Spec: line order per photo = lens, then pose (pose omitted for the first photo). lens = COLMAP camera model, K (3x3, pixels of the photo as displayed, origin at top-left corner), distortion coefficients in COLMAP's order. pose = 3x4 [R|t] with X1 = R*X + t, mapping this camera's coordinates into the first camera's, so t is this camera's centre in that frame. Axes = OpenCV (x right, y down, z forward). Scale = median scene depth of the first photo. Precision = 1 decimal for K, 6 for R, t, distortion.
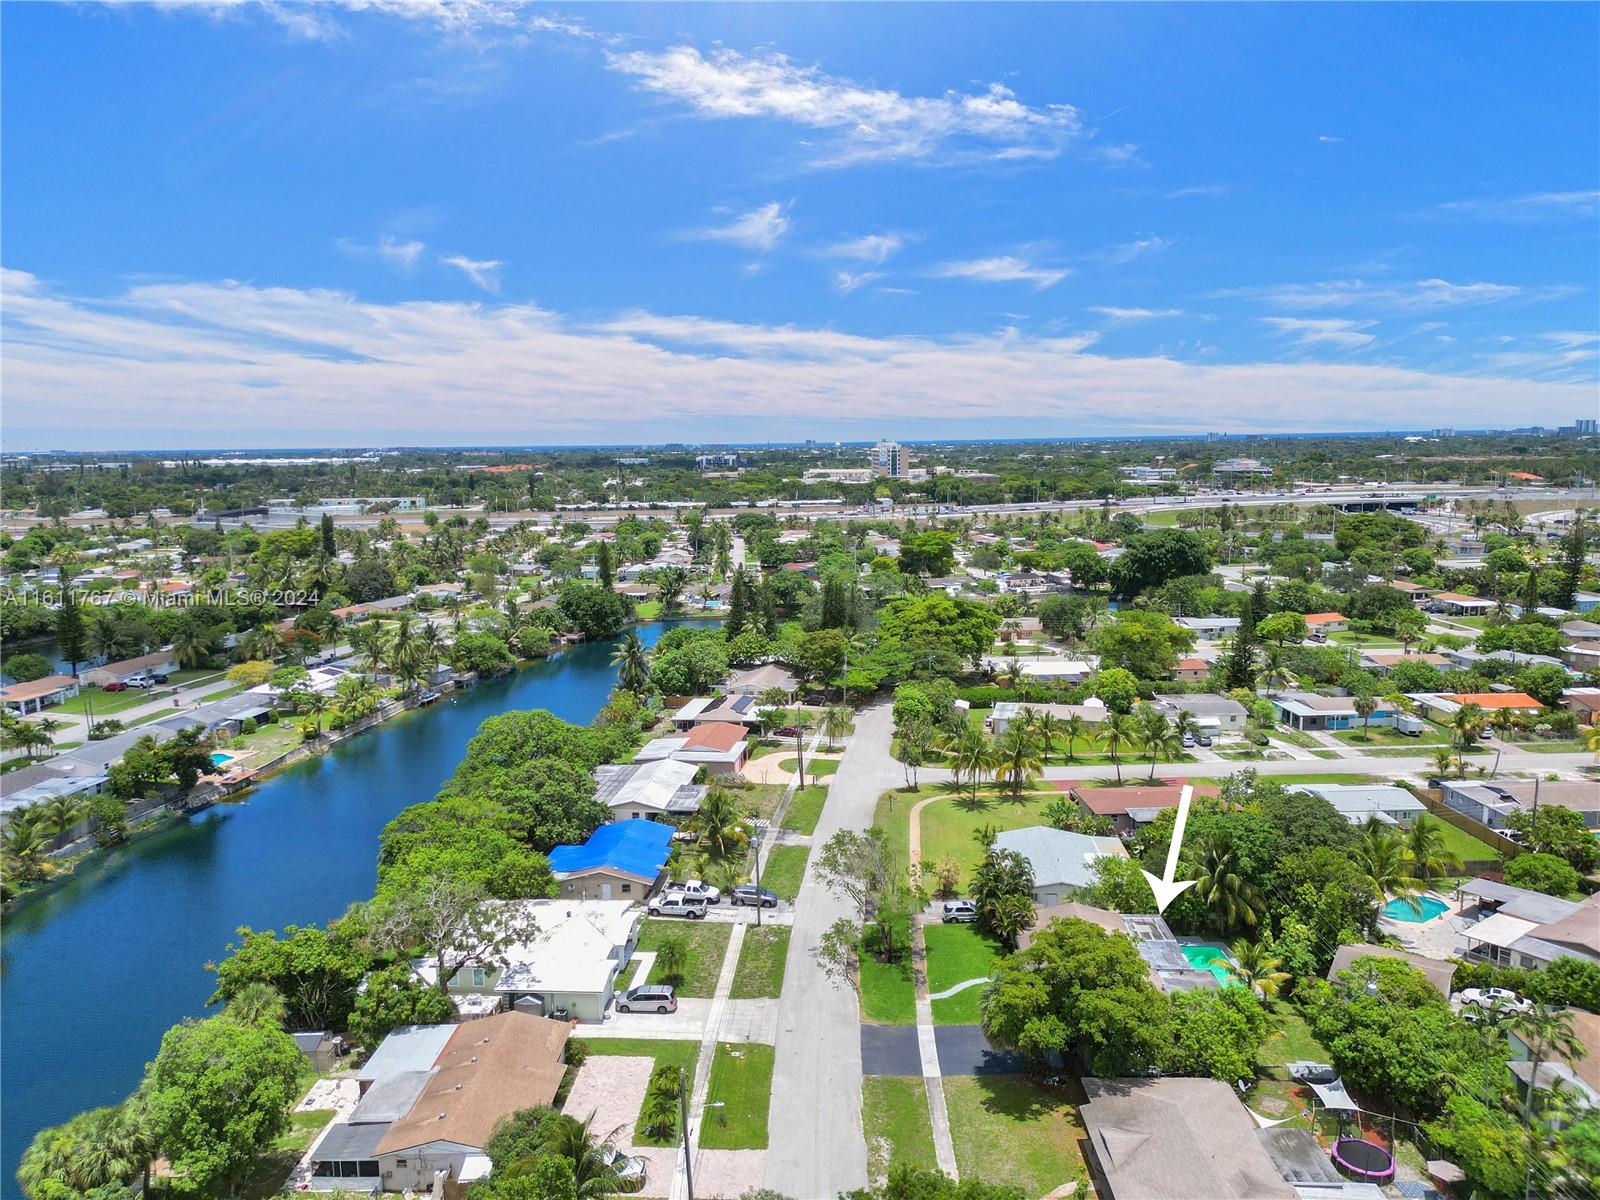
lens RADIAL K [[1118.0, 0, 800.0], [0, 1118.0, 600.0], [0, 0, 1]] dist [0.071240, -0.064897]
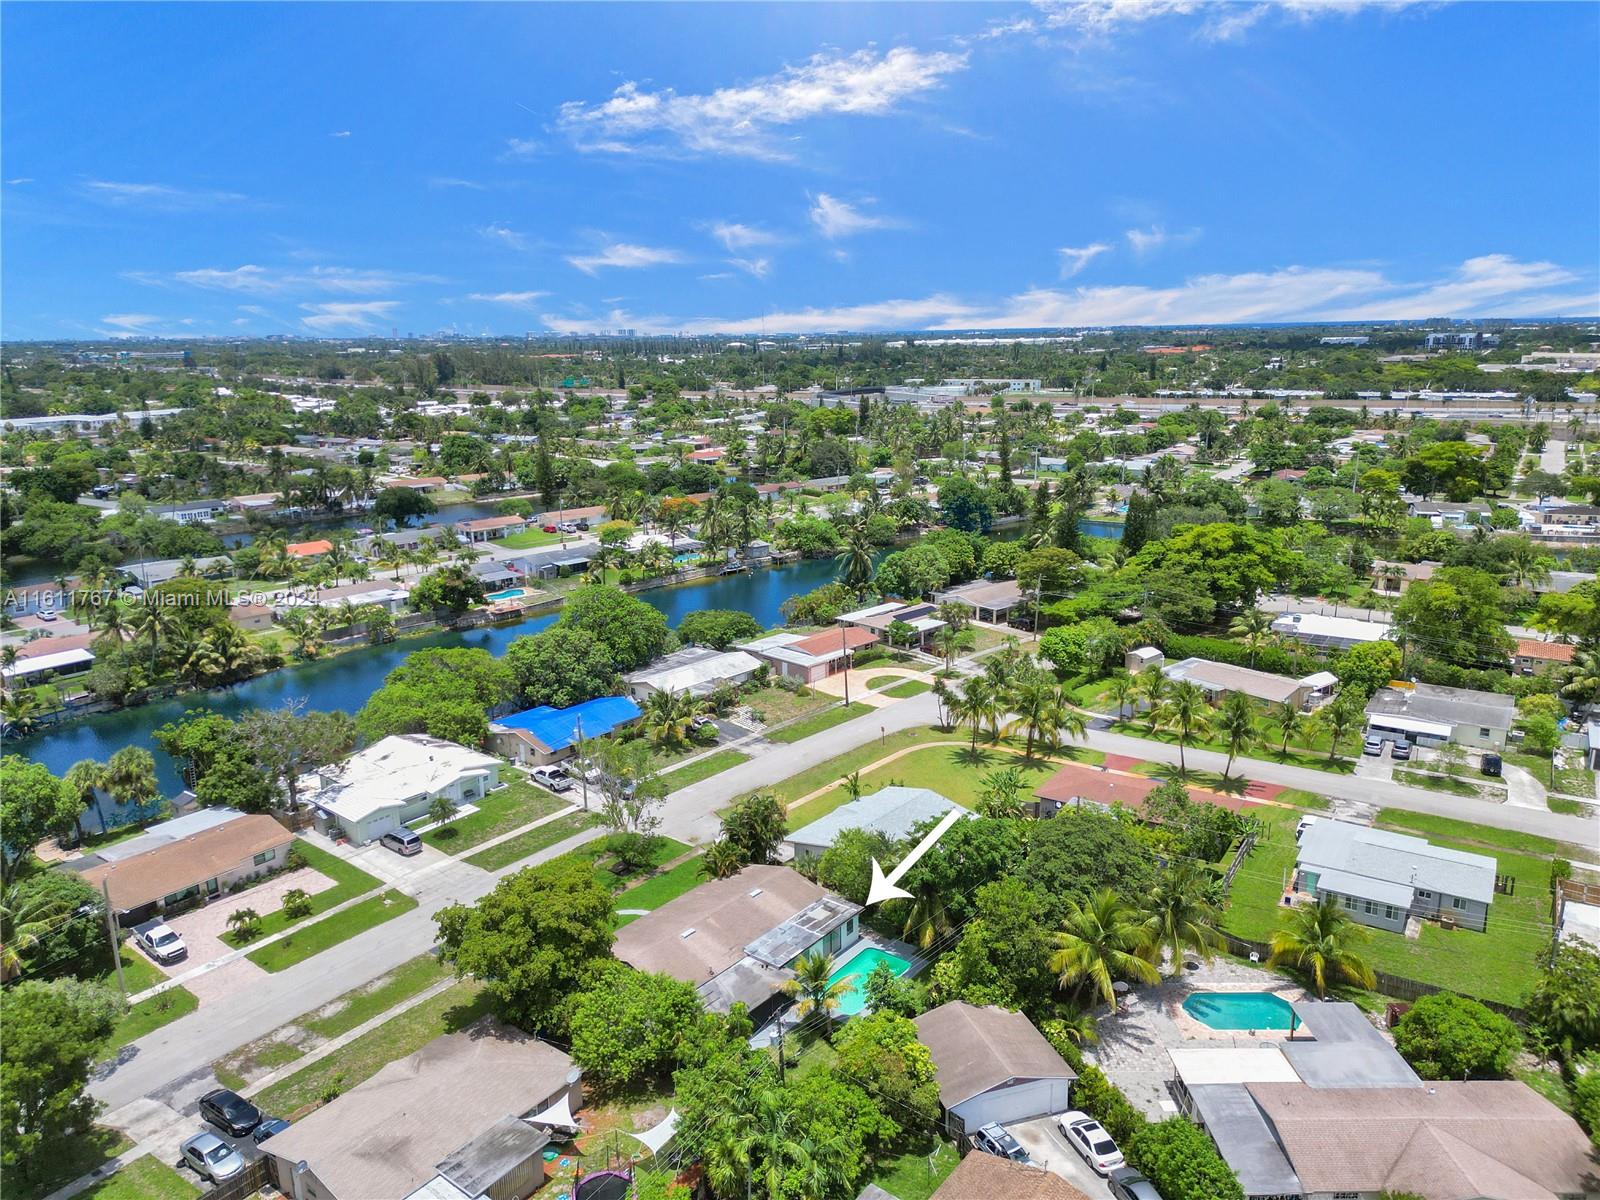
lens RADIAL K [[1118.0, 0, 800.0], [0, 1118.0, 600.0], [0, 0, 1]] dist [0.071240, -0.064897]
pose [[0.812376, 0.138332, -0.566489, 0.556894], [-0.078705, 0.988577, 0.128535, -0.046501], [0.577798, -0.059834, 0.813984, 0.215107]]
